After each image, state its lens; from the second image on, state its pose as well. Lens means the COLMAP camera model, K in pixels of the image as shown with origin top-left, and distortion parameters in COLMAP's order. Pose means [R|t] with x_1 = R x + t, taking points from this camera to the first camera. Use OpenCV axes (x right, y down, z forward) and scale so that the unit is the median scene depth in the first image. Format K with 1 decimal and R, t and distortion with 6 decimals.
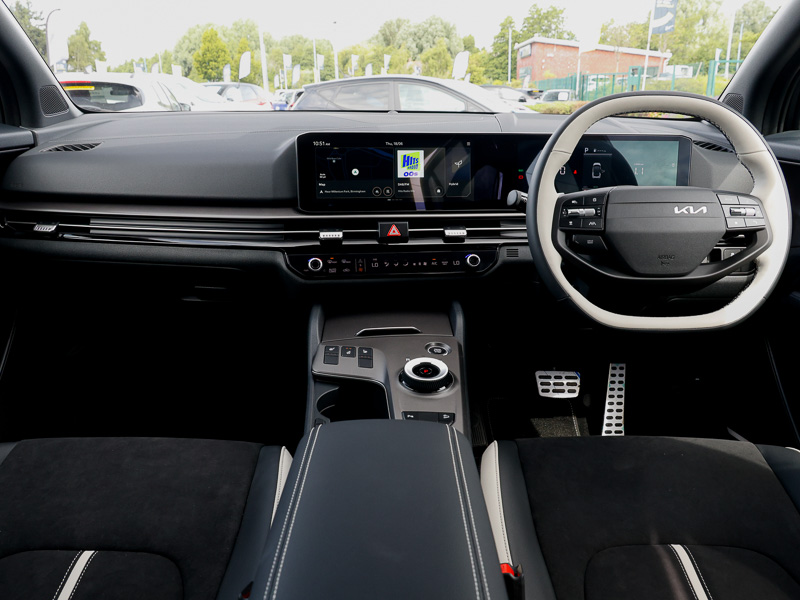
lens RADIAL K [[609.5, 0, 401.0], [0, 609.5, 298.8], [0, 0, 1]] dist [0.000526, 0.005429]
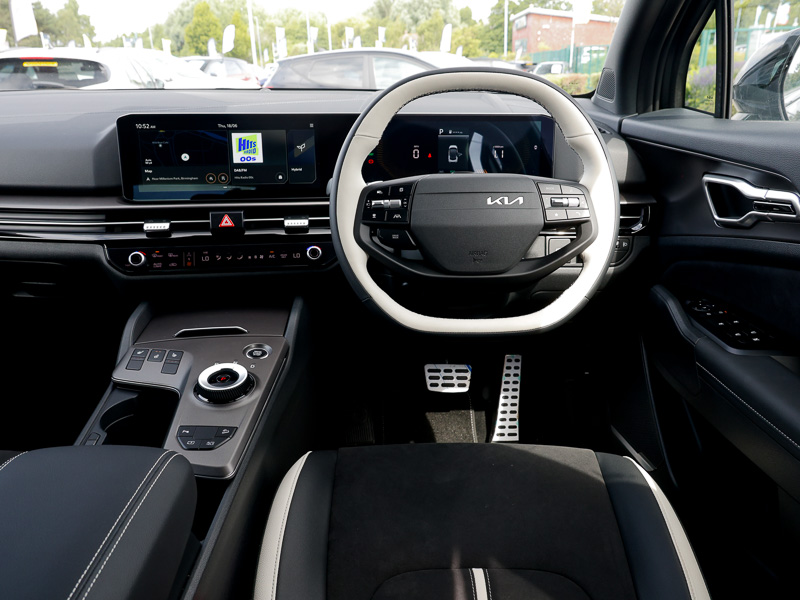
lens RADIAL K [[609.5, 0, 390.9], [0, 609.5, 300.3], [0, 0, 1]] dist [0.000526, 0.005429]
pose [[0.999979, -0.005617, -0.003078, 0.241668], [0.005737, 0.999176, 0.040170, -0.028011], [0.002849, -0.040186, 0.999188, 0.073891]]
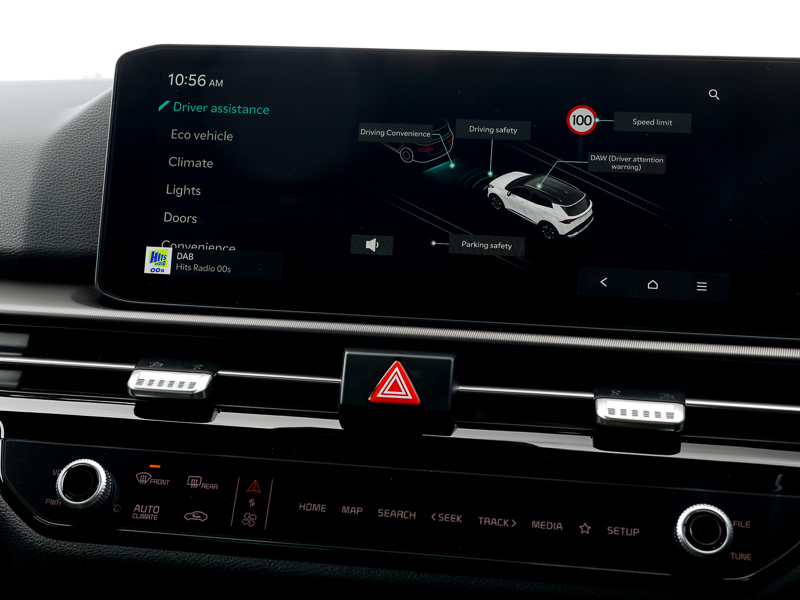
lens RADIAL K [[1138.7, 0, 393.8], [0, 1138.7, 300.9], [0, 0, 1]] dist [0.017448, 0.000000]
pose [[0.957815, 0.046968, -0.283521, 0.127298], [-0.115215, 0.966558, -0.229109, -0.033570], [0.263279, 0.252110, 0.931195, 0.534705]]
